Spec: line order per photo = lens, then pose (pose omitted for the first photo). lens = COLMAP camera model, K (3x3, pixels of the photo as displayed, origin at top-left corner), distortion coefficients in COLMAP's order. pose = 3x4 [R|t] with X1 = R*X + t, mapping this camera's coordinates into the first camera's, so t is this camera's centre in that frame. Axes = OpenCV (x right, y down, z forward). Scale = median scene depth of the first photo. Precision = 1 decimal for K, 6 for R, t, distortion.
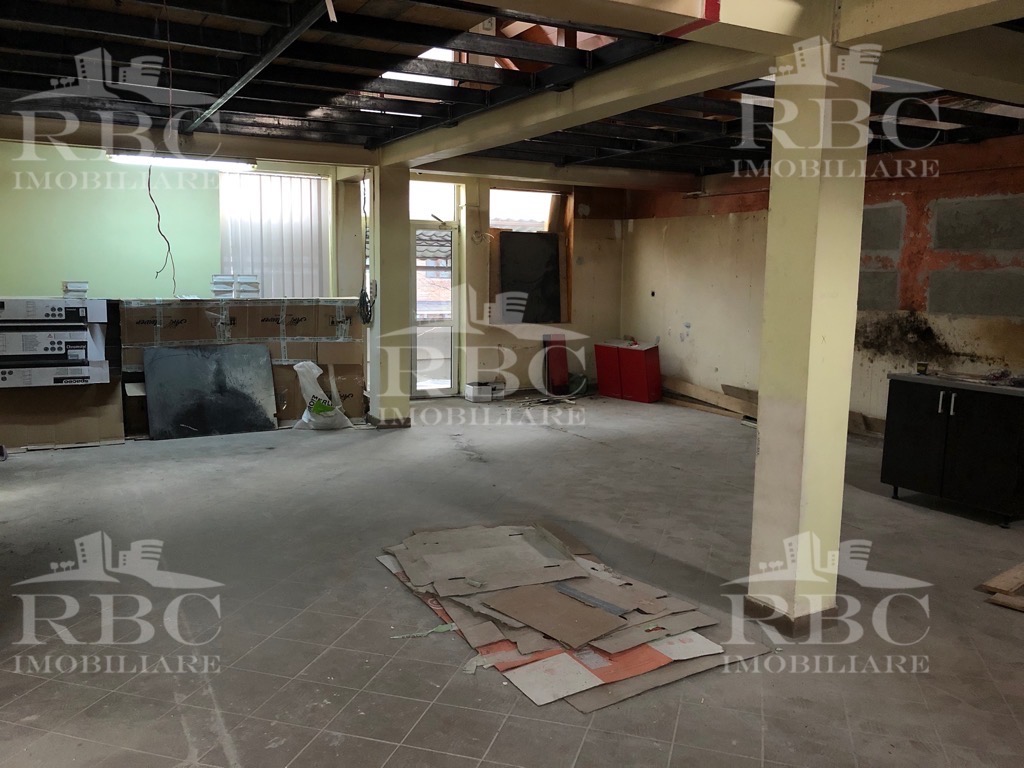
lens RADIAL K [[833.3, 0, 510.6], [0, 833.3, 384.7], [0, 0, 1]] dist [0.056689, -0.016251]
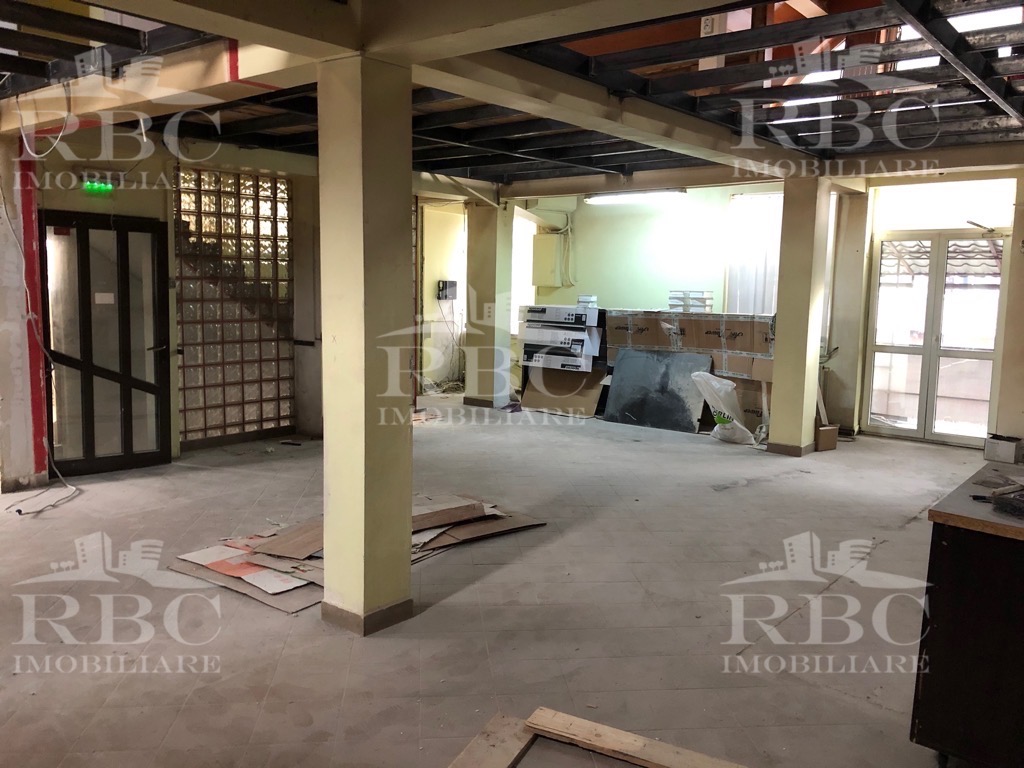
lens RADIAL K [[833.3, 0, 516.4], [0, 833.3, 382.5], [0, 0, 1]] dist [0.056689, -0.016251]
pose [[0.379646, 0.105242, -0.919126, 0.670327], [-0.141737, 0.988396, 0.054629, -0.040461], [0.914210, 0.109534, 0.390158, 0.385867]]
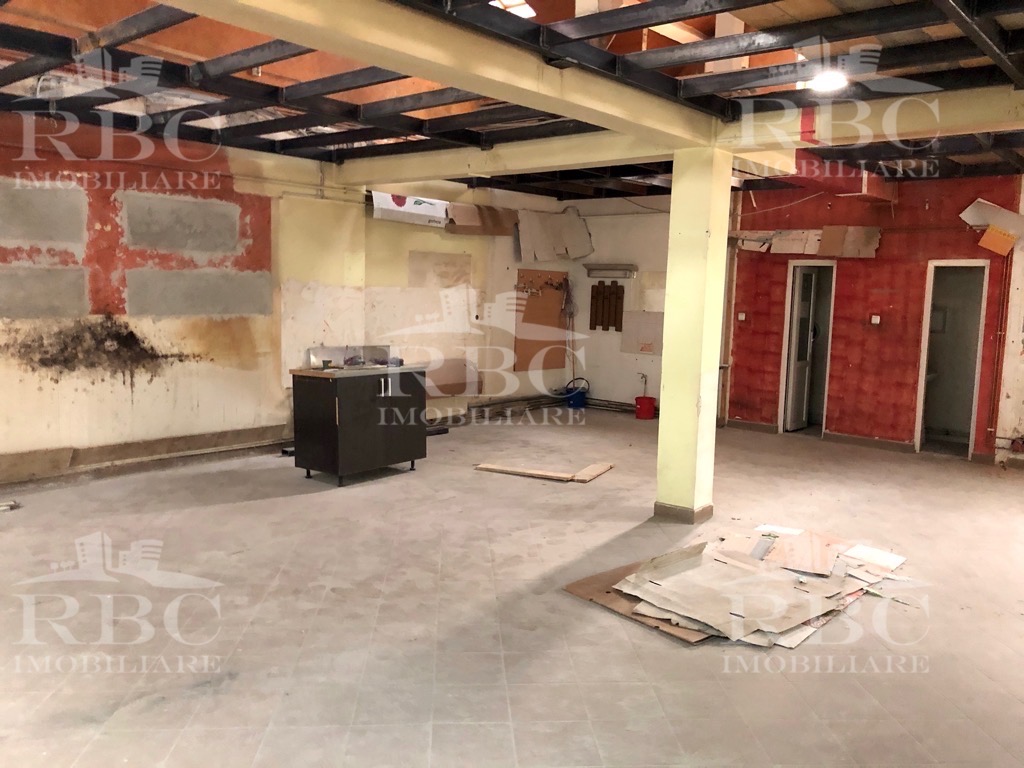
lens RADIAL K [[833.3, 0, 505.0], [0, 833.3, 382.0], [0, 0, 1]] dist [0.056689, -0.016251]
pose [[-0.349953, -0.136421, 0.926781, -0.476104], [0.100721, 0.978124, 0.182011, -0.135767], [-0.931337, 0.157042, -0.328557, 0.909845]]
